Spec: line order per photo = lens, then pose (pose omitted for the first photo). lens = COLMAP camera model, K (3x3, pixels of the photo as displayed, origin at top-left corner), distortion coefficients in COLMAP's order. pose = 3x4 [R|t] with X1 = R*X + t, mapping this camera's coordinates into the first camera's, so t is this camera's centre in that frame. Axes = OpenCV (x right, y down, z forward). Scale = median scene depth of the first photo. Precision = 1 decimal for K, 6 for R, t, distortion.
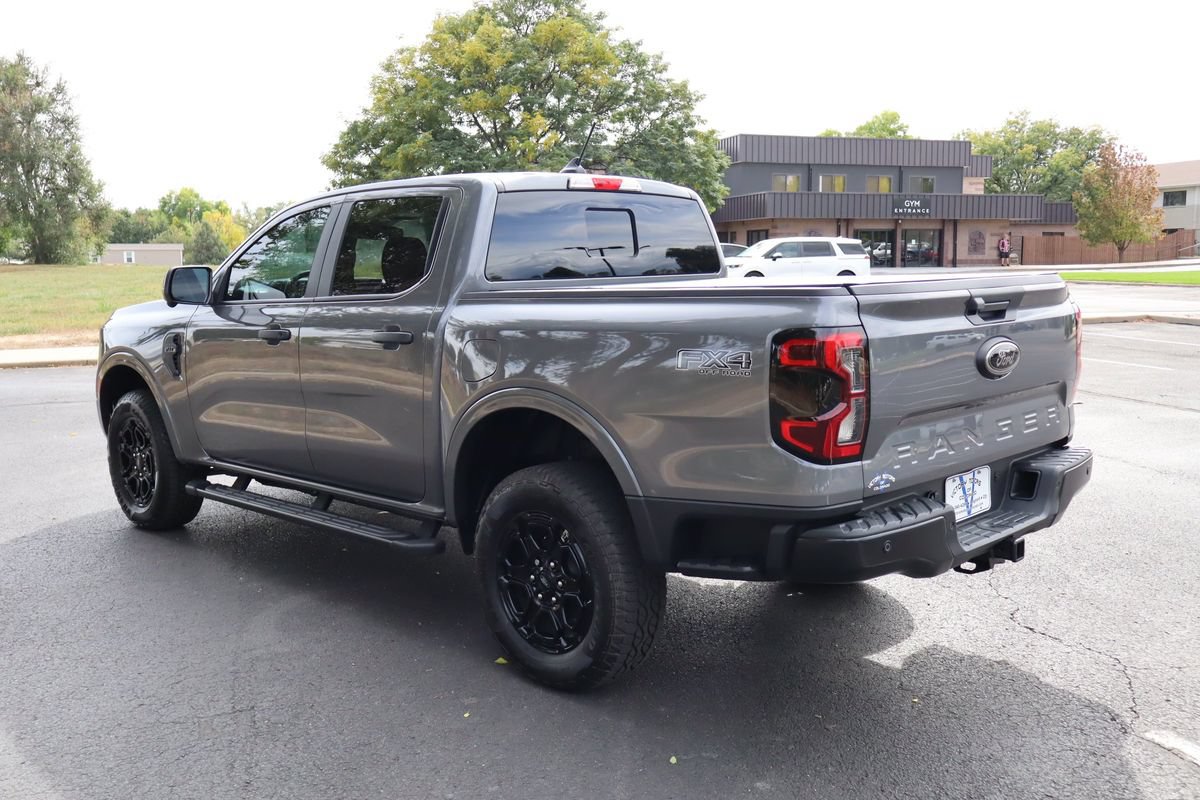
lens RADIAL K [[1145.0, 0, 600.0], [0, 1145.0, 400.0], [0, 0, 1]] dist [0.010883, 0.004246]
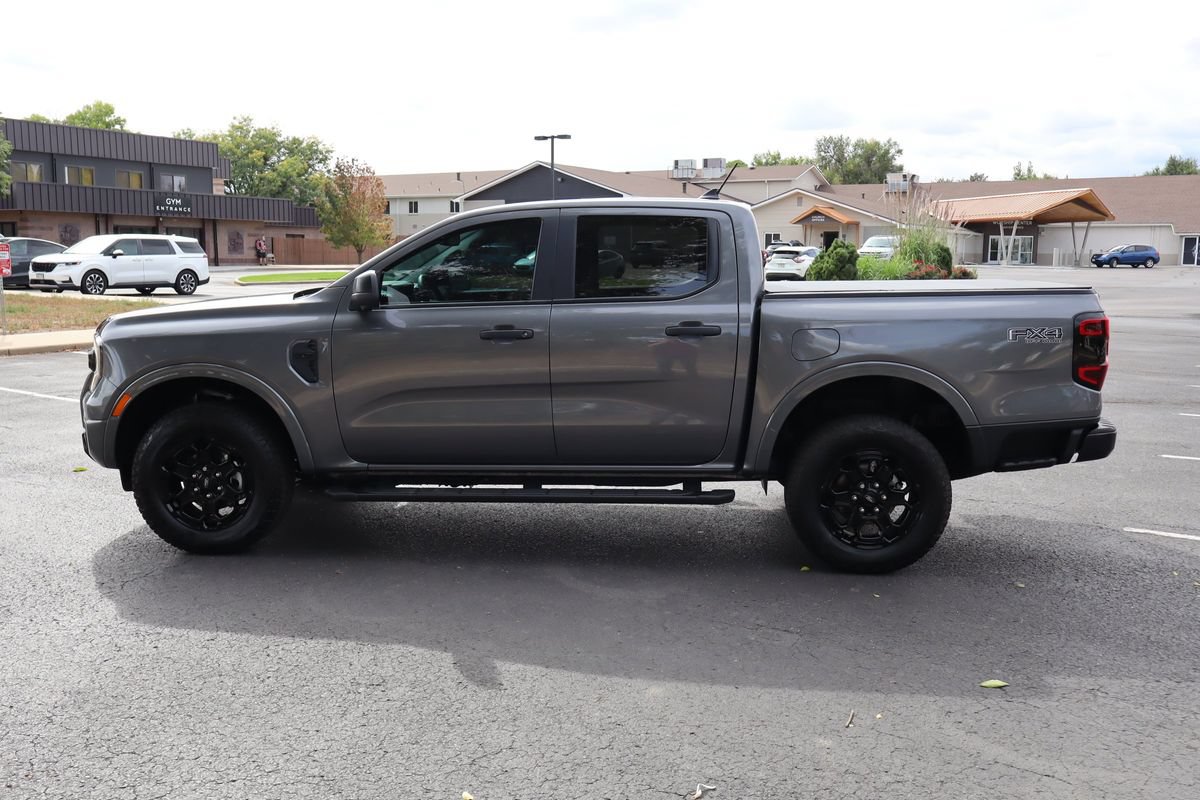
lens RADIAL K [[1145.0, 0, 600.0], [0, 1145.0, 400.0], [0, 0, 1]] dist [0.010883, 0.004246]
pose [[0.735753, -0.069306, 0.673695, -0.186573], [0.068011, 0.997283, 0.028319, -0.003762], [-0.673827, 0.024982, 0.738467, 0.027240]]
